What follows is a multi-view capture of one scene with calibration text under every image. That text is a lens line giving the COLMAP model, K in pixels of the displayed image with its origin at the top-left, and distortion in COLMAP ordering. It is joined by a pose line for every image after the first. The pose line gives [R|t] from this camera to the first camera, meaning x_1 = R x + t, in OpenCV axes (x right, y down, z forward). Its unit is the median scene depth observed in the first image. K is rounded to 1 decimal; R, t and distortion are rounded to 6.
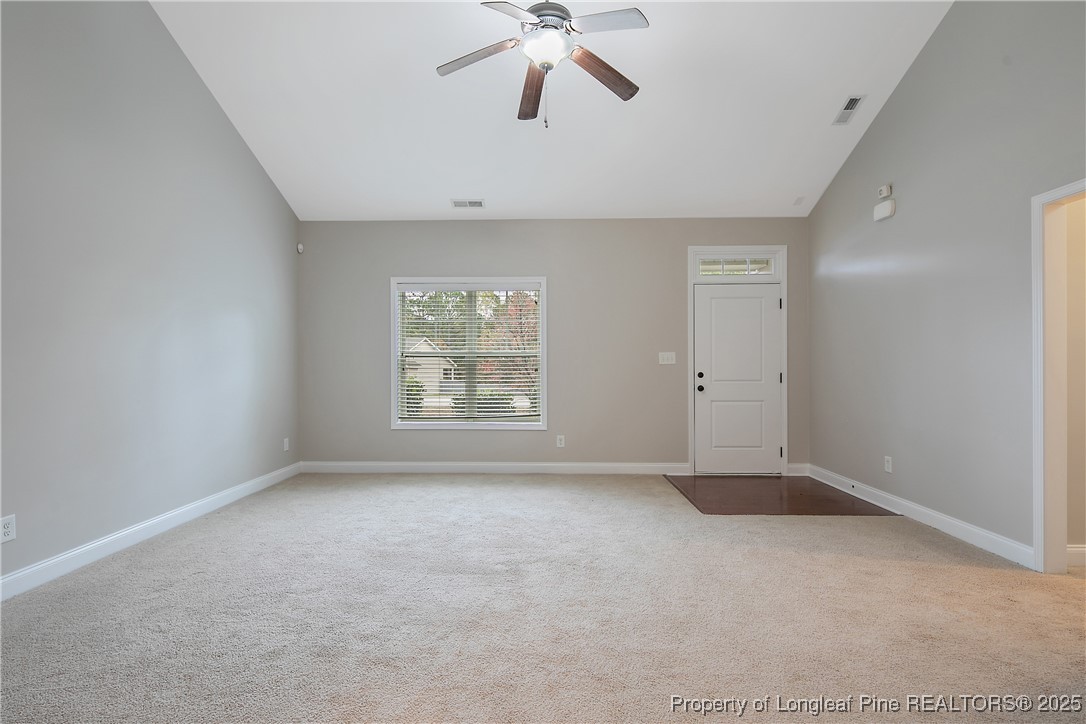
lens RADIAL K [[529.8, 0, 547.6], [0, 529.8, 369.8], [0, 0, 1]] dist [-0.000257, -0.002045]
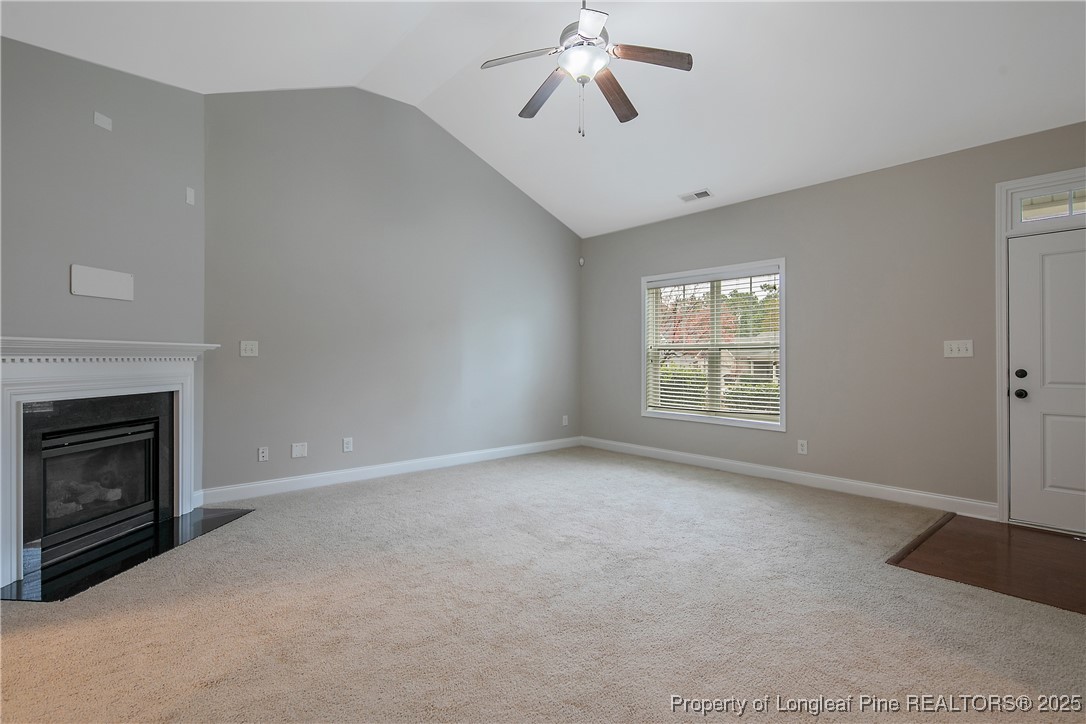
lens RADIAL K [[529.8, 0, 546.5], [0, 529.8, 352.8], [0, 0, 1]] dist [-0.000257, -0.002045]
pose [[0.674380, -0.003820, -0.738375, 0.398660], [-0.009919, 0.999850, -0.014232, -0.000675], [0.738318, 0.016922, 0.674240, 0.123916]]
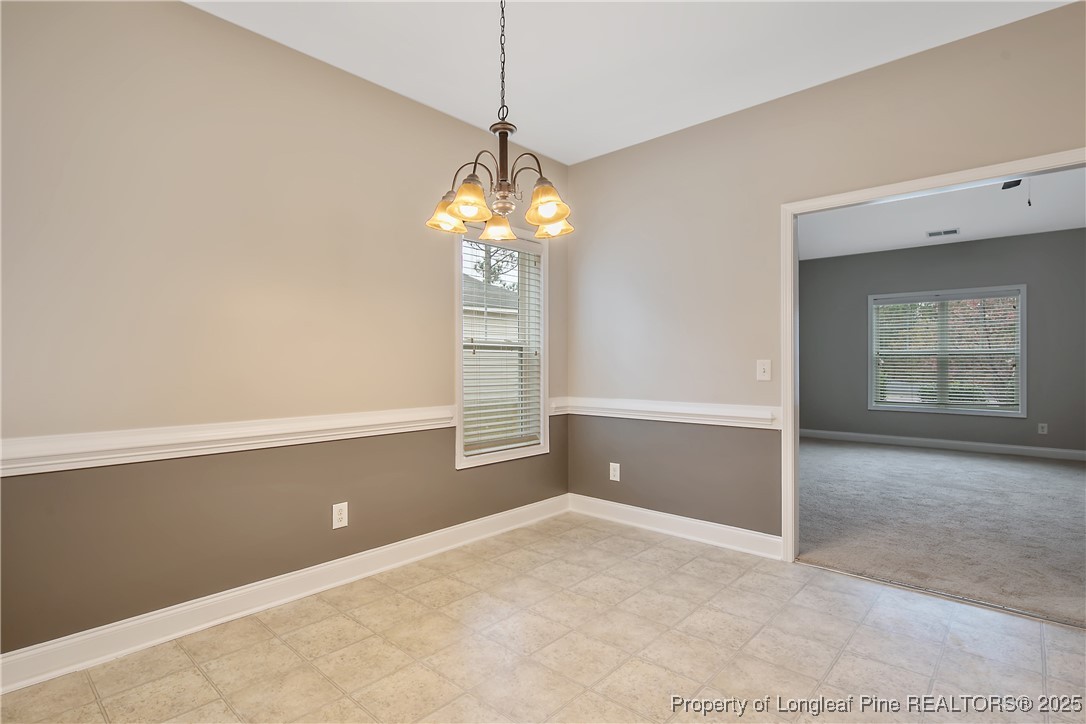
lens RADIAL K [[529.8, 0, 541.9], [0, 529.8, 368.8], [0, 0, 1]] dist [-0.000257, -0.002045]
pose [[0.741427, 0.004265, -0.671020, -0.011384], [-0.004598, 0.999989, 0.001276, 0.011982], [0.671018, 0.002140, 0.741438, -0.571573]]
